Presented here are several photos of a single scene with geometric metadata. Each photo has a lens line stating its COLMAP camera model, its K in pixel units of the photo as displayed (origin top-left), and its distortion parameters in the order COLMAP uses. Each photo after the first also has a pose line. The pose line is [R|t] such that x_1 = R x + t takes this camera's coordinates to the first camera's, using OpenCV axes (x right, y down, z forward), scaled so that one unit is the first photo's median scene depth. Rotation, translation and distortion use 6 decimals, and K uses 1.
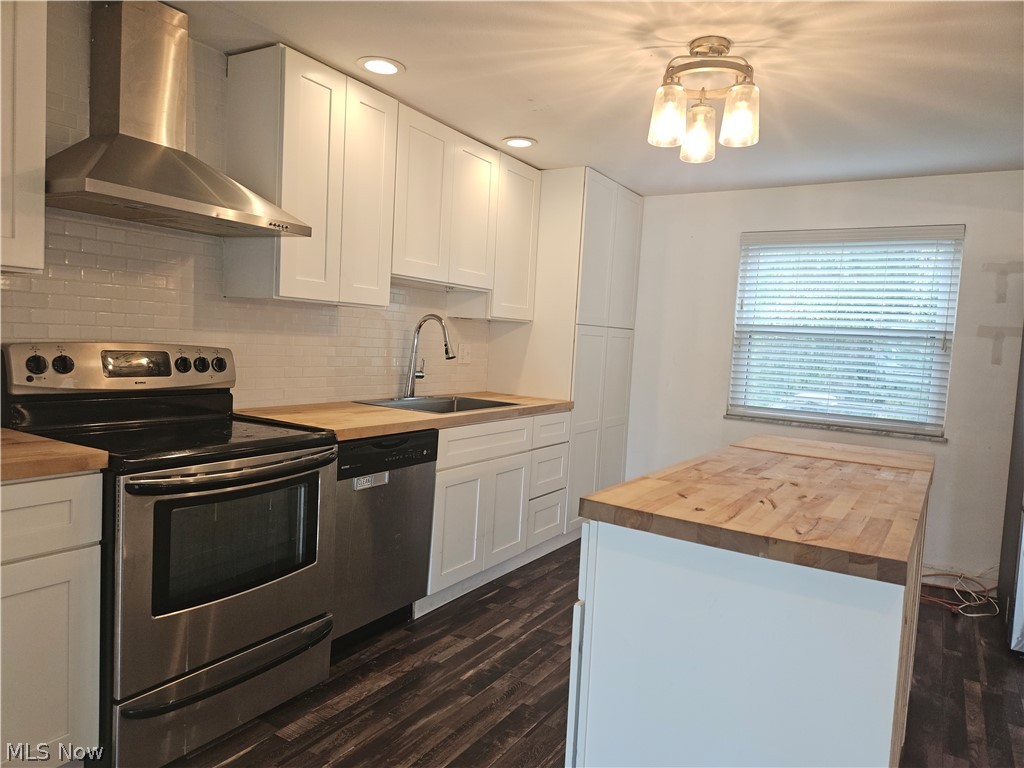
lens RADIAL K [[686.2, 0, 512.0], [0, 686.2, 384.0], [0, 0, 1]] dist [0.070982, -0.066397]
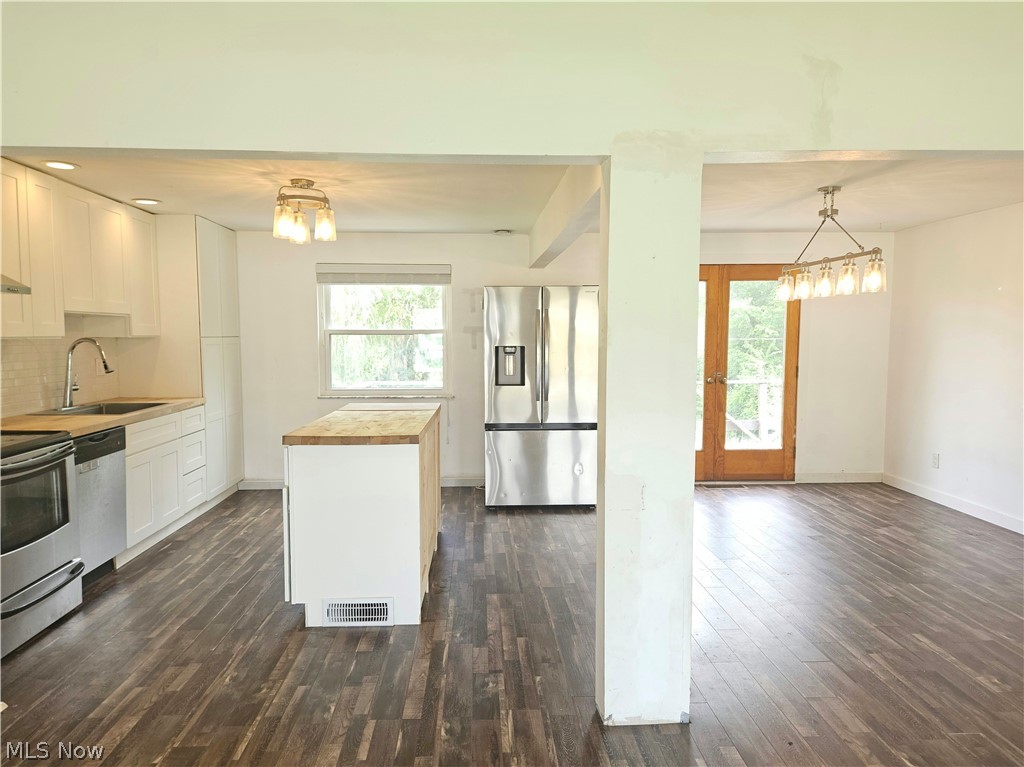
lens RADIAL K [[734.7, 0, 510.4], [0, 734.7, 397.1], [0, 0, 1]] dist [0.082678, -0.093838]
pose [[0.823023, -0.103627, 0.558475, -0.332458], [0.084414, 0.994613, 0.060154, -0.016051], [-0.561700, -0.002365, 0.827337, -0.722293]]
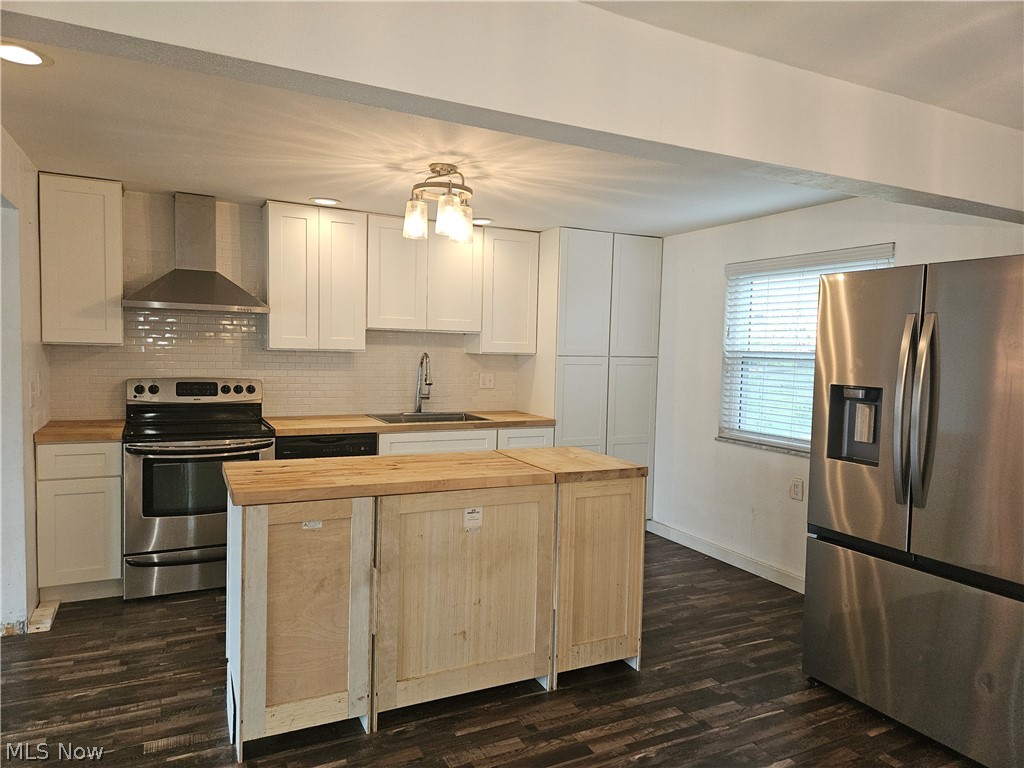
lens RADIAL K [[686.2, 0, 512.0], [0, 686.2, 384.0], [0, 0, 1]] dist [0.070982, -0.066397]
pose [[0.853112, -0.003228, -0.521717, 1.006200], [-0.014843, 0.999426, -0.030454, 0.001174], [0.521516, 0.033725, 0.852575, -0.109060]]
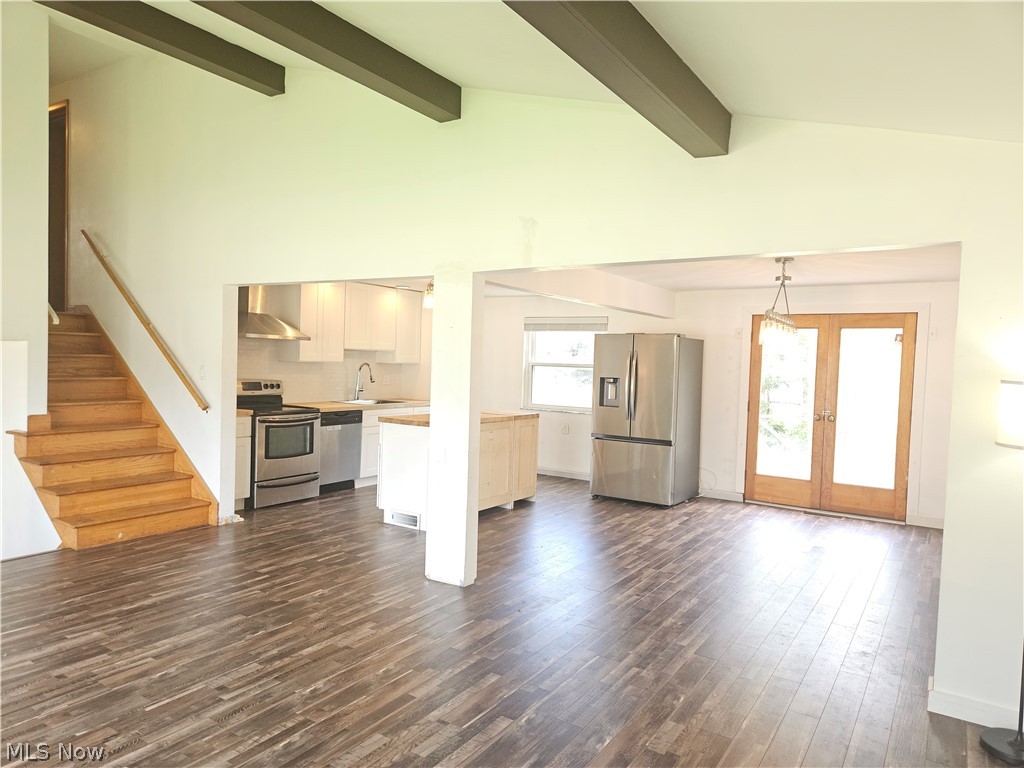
lens RADIAL K [[691.2, 0, 508.3], [0, 691.2, 379.8], [0, 0, 1]] dist [0.054895, 0.000318]
pose [[0.999495, -0.022353, -0.022580, 0.545031], [0.021439, 0.998972, -0.039948, 0.075564], [0.023450, 0.039443, 0.998947, -1.710682]]
